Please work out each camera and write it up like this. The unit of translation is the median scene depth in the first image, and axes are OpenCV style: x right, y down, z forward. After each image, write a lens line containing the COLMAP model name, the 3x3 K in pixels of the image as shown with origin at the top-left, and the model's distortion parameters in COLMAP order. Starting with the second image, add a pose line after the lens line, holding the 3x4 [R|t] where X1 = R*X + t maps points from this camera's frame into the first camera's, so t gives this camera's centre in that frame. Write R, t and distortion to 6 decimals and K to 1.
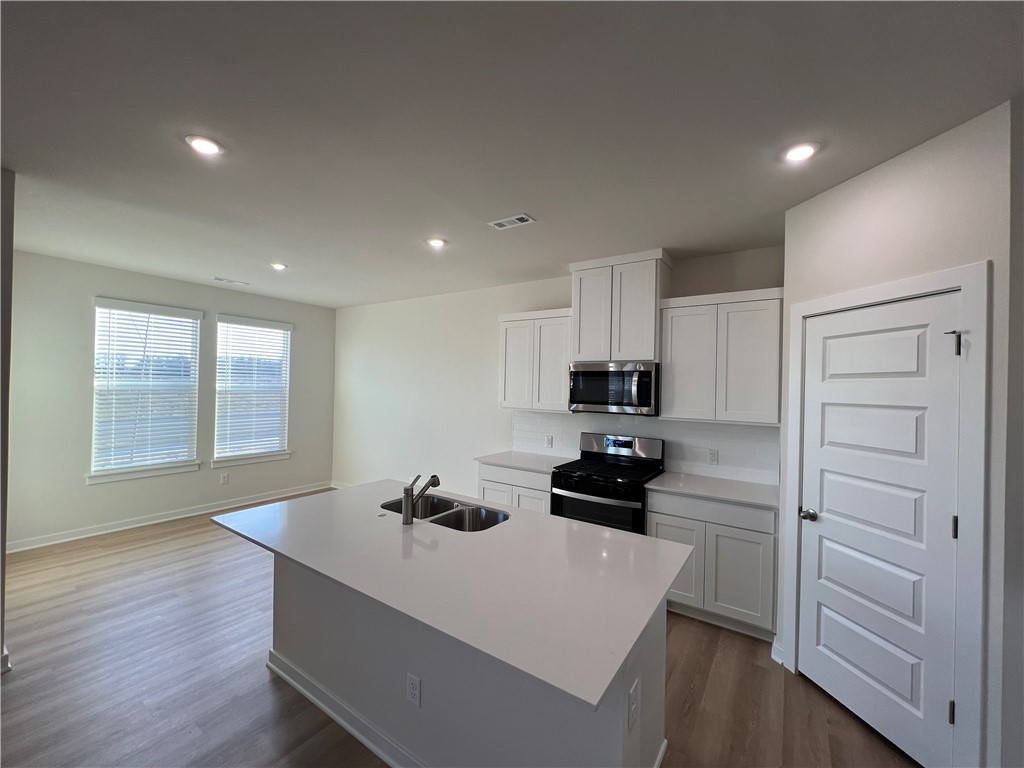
lens RADIAL K [[412.1, 0, 512.0], [0, 412.1, 384.0], [0, 0, 1]] dist [-0.011465, 0.006494]
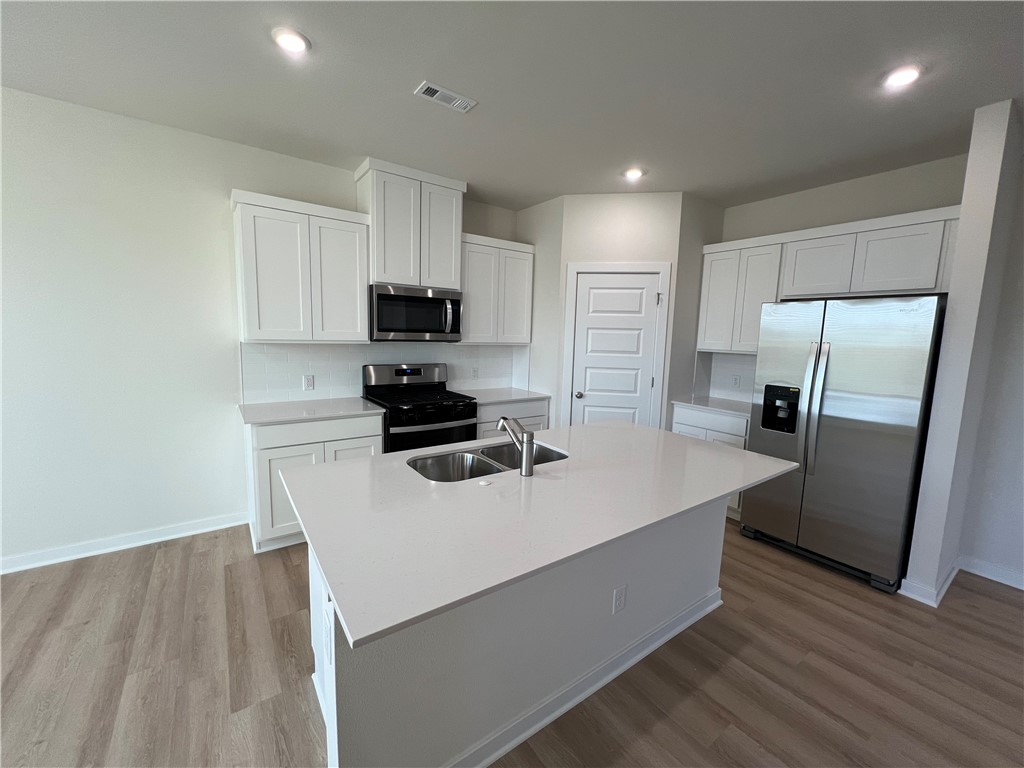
lens RADIAL K [[412.1, 0, 512.0], [0, 412.1, 384.0], [0, 0, 1]] dist [-0.011465, 0.006494]
pose [[0.346083, -0.134680, 0.928487, -0.657326], [-0.028569, 0.987671, 0.153914, 0.016801], [-0.937769, -0.079792, 0.337968, 0.495087]]
